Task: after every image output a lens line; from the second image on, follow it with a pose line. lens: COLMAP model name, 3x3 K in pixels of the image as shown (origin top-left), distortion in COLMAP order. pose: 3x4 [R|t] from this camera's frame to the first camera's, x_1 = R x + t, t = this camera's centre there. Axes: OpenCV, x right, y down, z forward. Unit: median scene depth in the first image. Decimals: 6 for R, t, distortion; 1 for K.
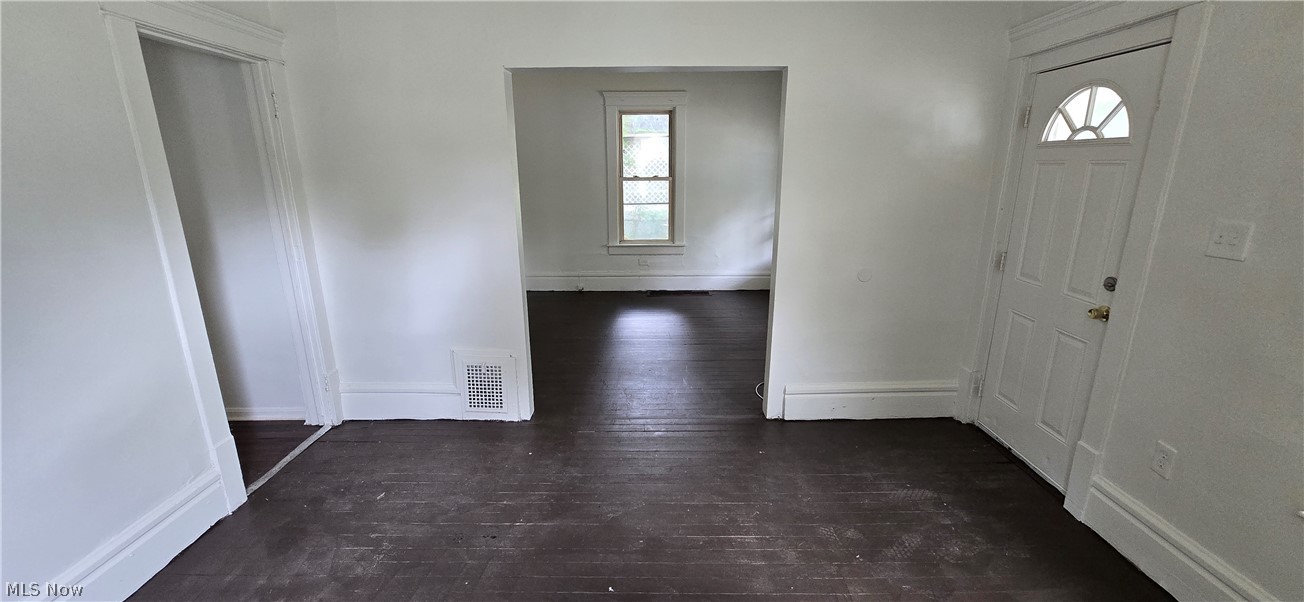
lens RADIAL K [[533.9, 0, 645.6], [0, 533.9, 303.1], [0, 0, 1]] dist [-0.002123, -0.000445]
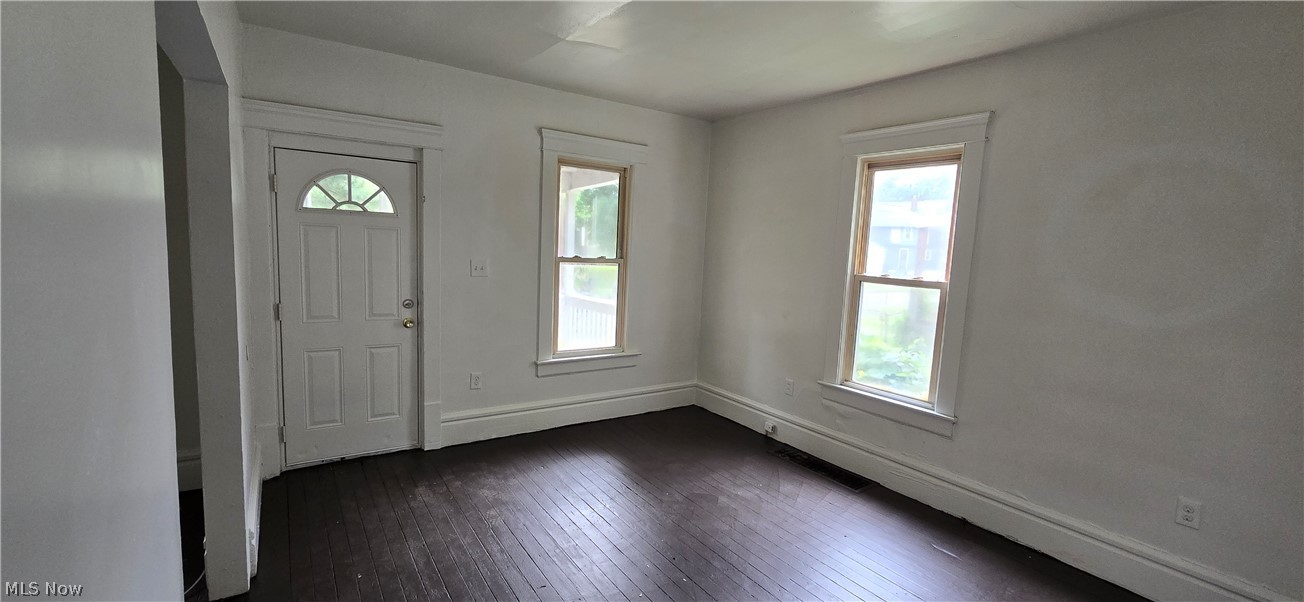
lens RADIAL K [[533.9, 0, 654.5], [0, 533.9, 304.8], [0, 0, 1]] dist [-0.002123, -0.000445]
pose [[-0.567610, -0.114164, 0.815344, -0.703950], [0.165648, 0.954250, 0.248931, -0.256656], [-0.806461, 0.276356, -0.522731, 1.031059]]
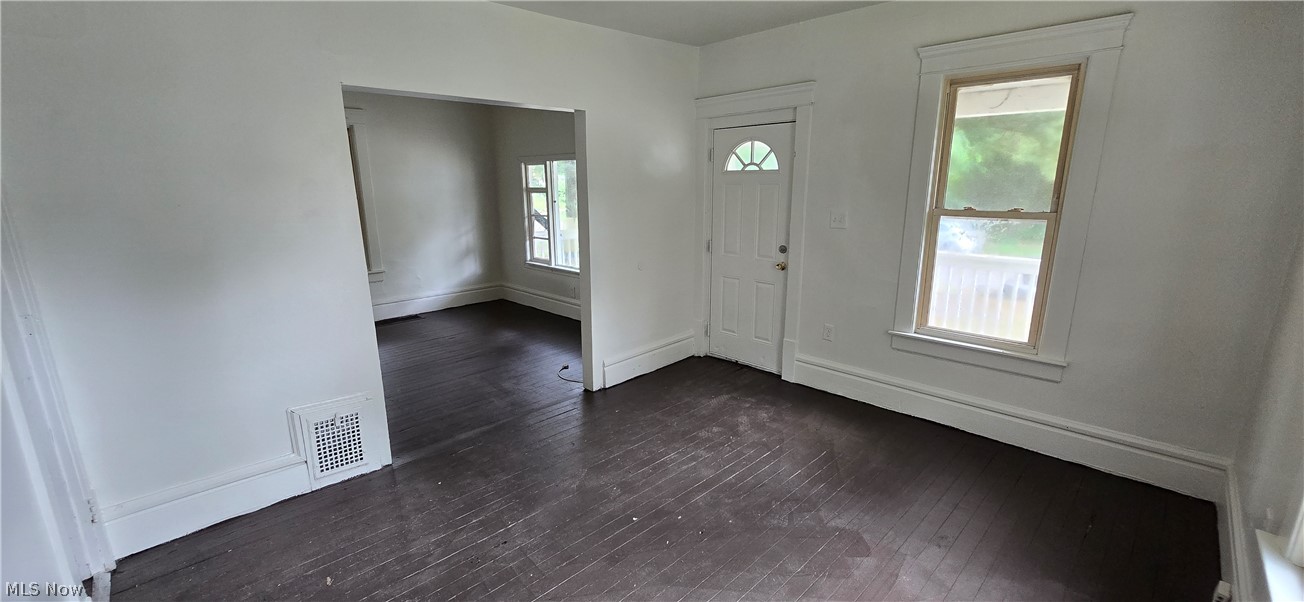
lens RADIAL K [[533.9, 0, 647.9], [0, 533.9, 304.6], [0, 0, 1]] dist [-0.002123, -0.000445]
pose [[0.708834, -0.161036, 0.686747, -0.614599], [0.182895, 0.982254, 0.041553, -0.009052], [-0.681252, 0.096149, 0.725707, 0.005233]]
